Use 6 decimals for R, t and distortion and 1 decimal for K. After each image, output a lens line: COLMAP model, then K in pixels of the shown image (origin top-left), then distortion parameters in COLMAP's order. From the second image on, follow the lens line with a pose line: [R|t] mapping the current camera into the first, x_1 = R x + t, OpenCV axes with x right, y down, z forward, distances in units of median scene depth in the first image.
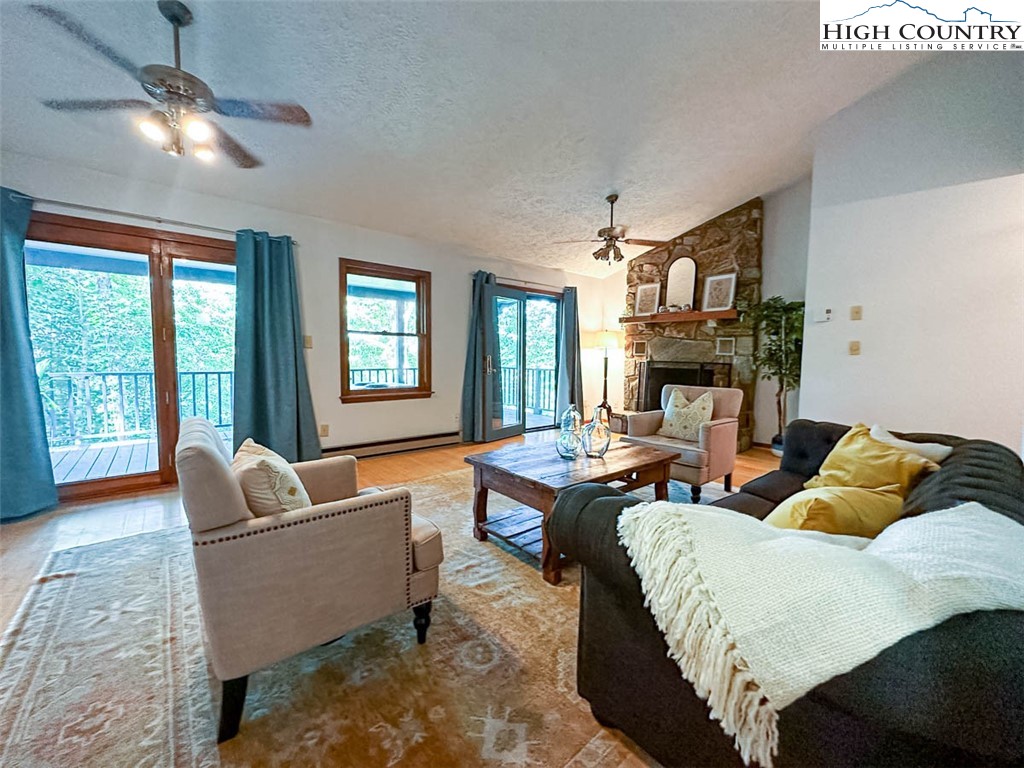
lens RADIAL K [[408.6, 0, 512.0], [0, 408.6, 384.0], [0, 0, 1]] dist [-0.001774, 0.000064]
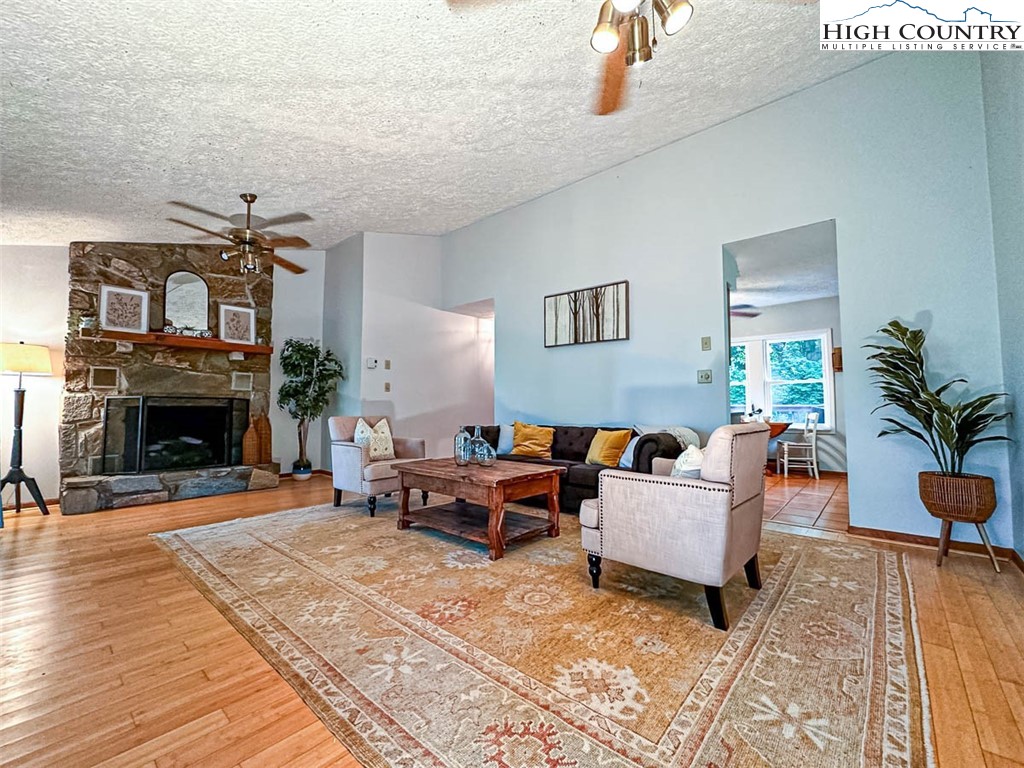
lens RADIAL K [[425.3, 0, 512.0], [0, 425.3, 384.0], [0, 0, 1]] dist [0.000133, -0.000127]
pose [[-0.146376, 0.038138, 0.988494, -0.532925], [0.067310, 0.997325, -0.028511, -0.014068], [-0.986936, 0.062362, -0.148551, 0.499877]]
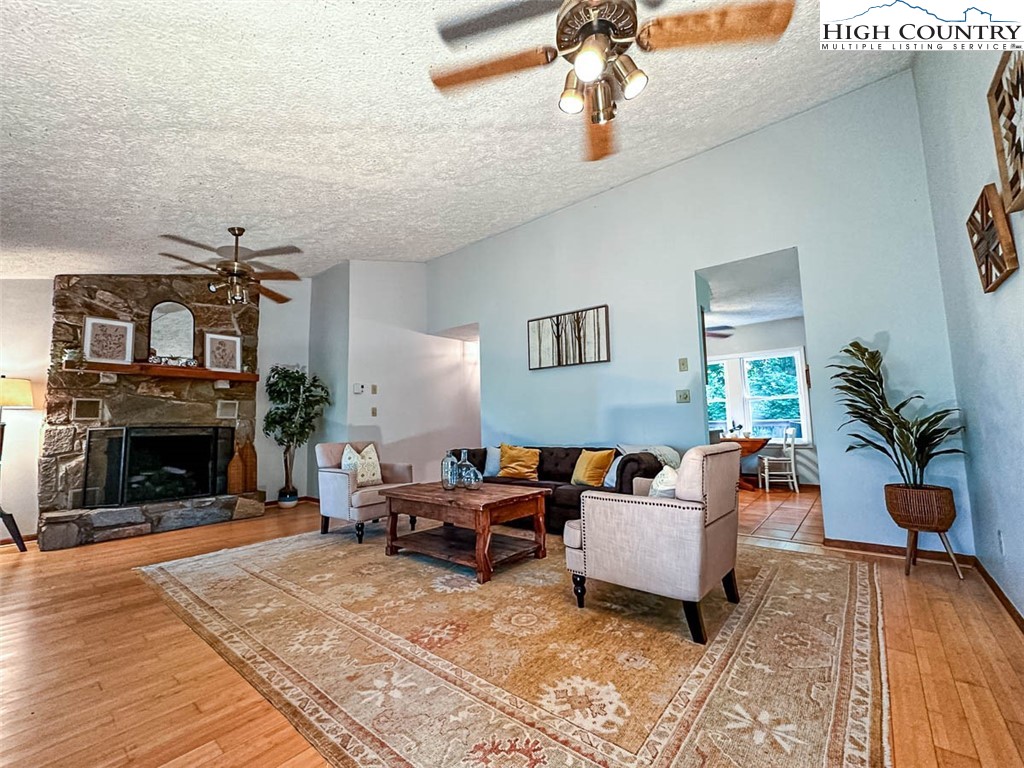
lens RADIAL K [[426.8, 0, 512.0], [0, 426.8, 384.0], [0, 0, 1]] dist [-0.000040, -0.000124]
pose [[-0.173823, 0.084804, 0.981119, -0.554140], [0.088822, 0.993575, -0.070144, -0.020782], [-0.980763, 0.074953, -0.180238, 0.498223]]
